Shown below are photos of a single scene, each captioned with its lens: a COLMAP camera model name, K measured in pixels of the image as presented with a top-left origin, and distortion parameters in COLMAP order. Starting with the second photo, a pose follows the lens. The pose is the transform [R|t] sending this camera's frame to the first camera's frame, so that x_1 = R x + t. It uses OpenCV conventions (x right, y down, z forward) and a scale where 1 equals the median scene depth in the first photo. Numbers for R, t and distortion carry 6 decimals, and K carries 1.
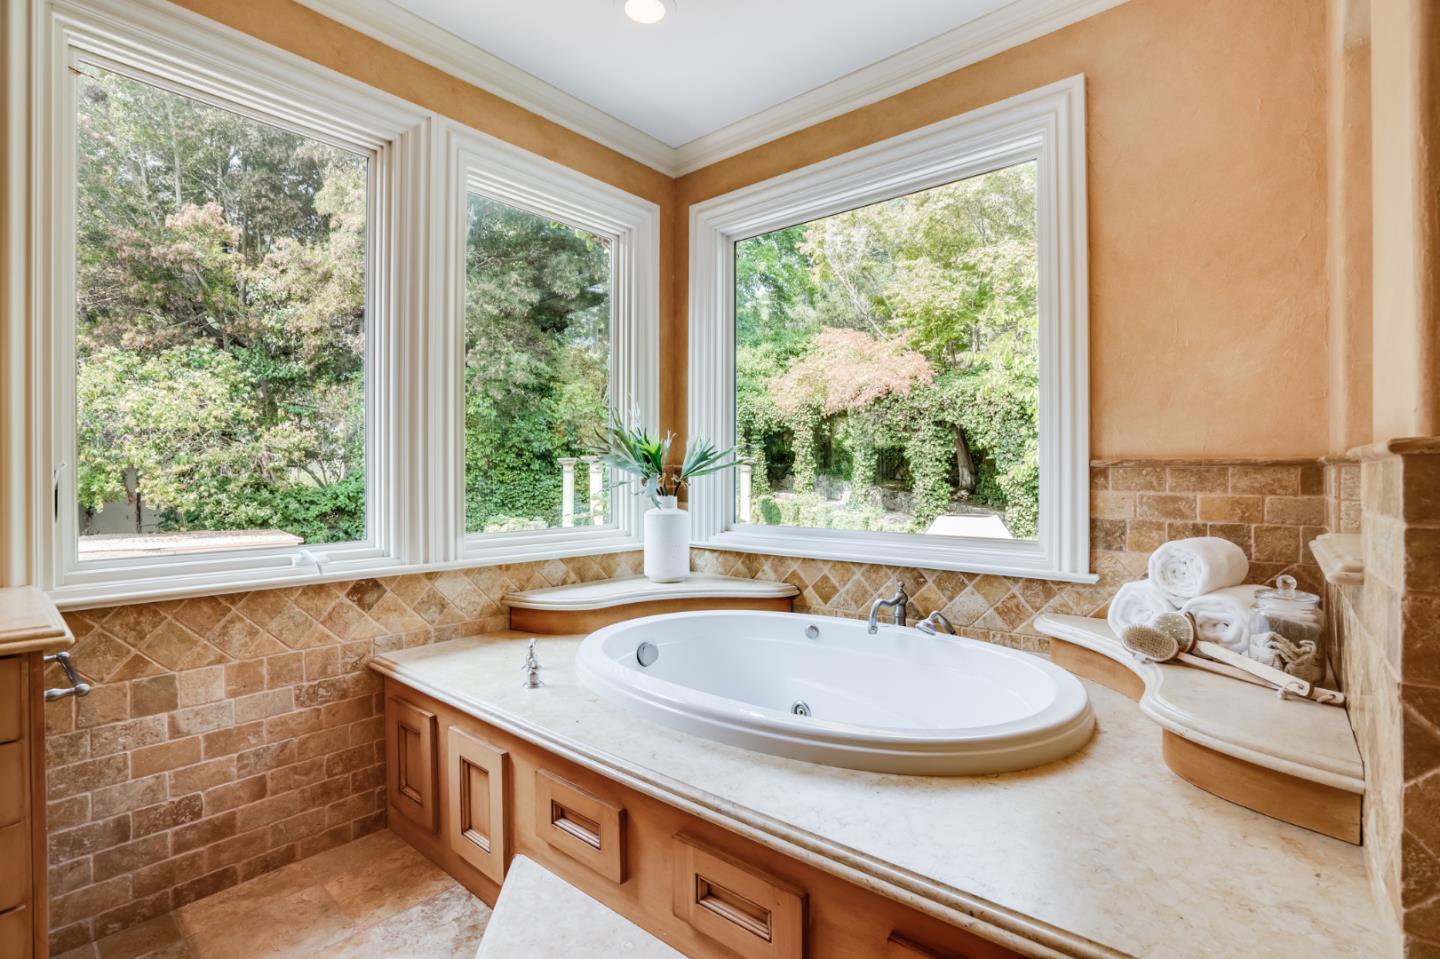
lens RADIAL K [[668.9, 0, 720.0], [0, 668.9, 479.5], [0, 0, 1]] dist [-0.059631, 0.026170]
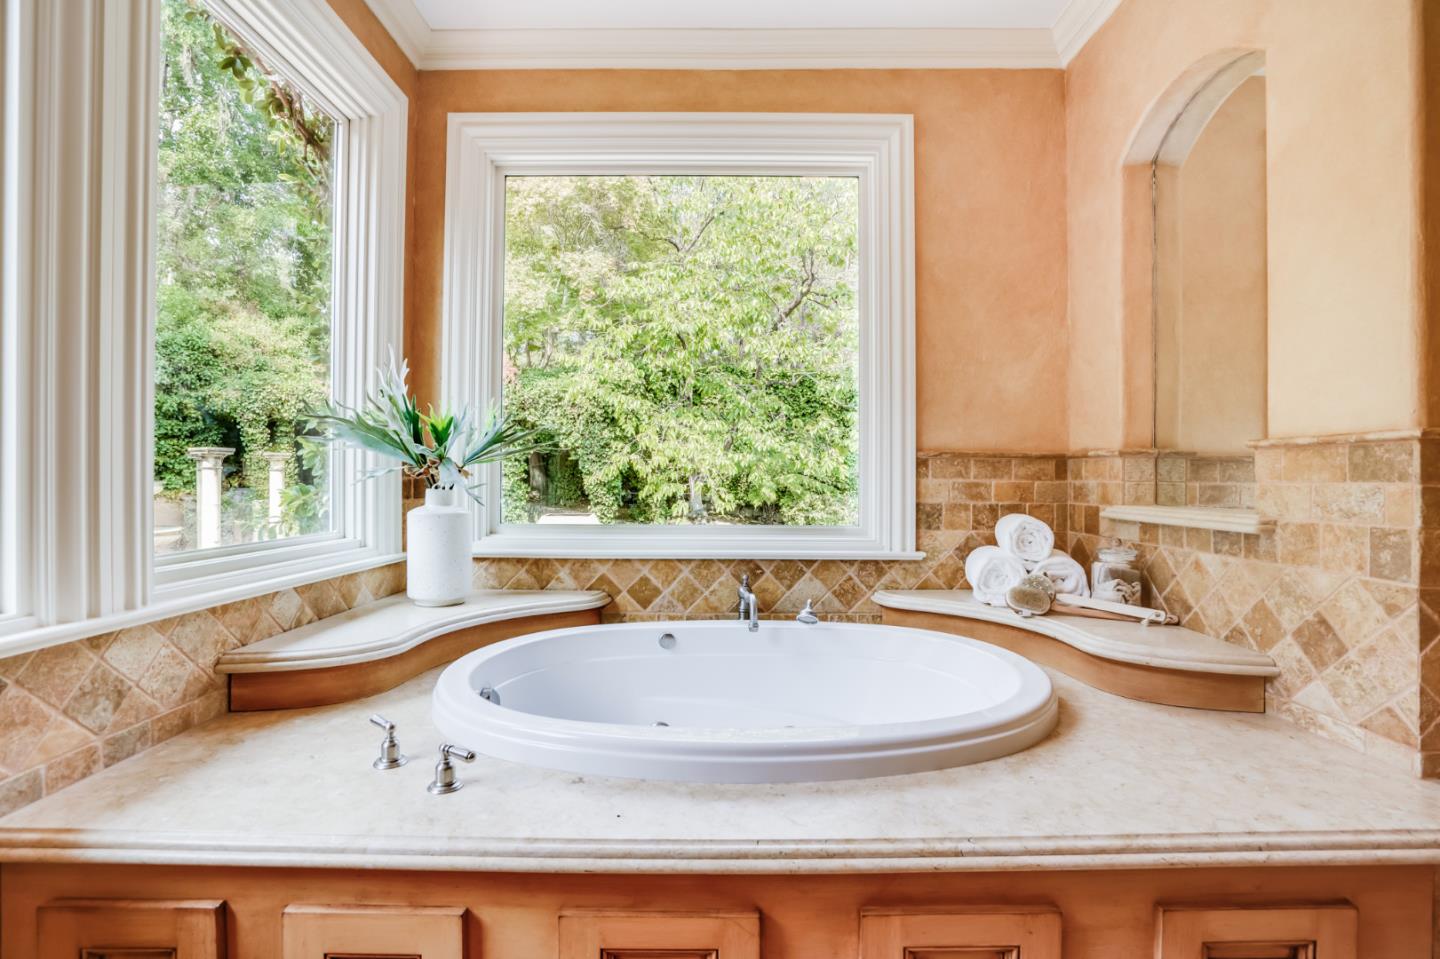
lens RADIAL K [[668.9, 0, 720.0], [0, 668.9, 479.5], [0, 0, 1]] dist [-0.059631, 0.026170]
pose [[0.765912, 0.002589, 0.642940, -0.384981], [0.000333, 0.999990, -0.004424, 0.020554], [-0.642945, 0.003602, 0.765904, 0.289976]]
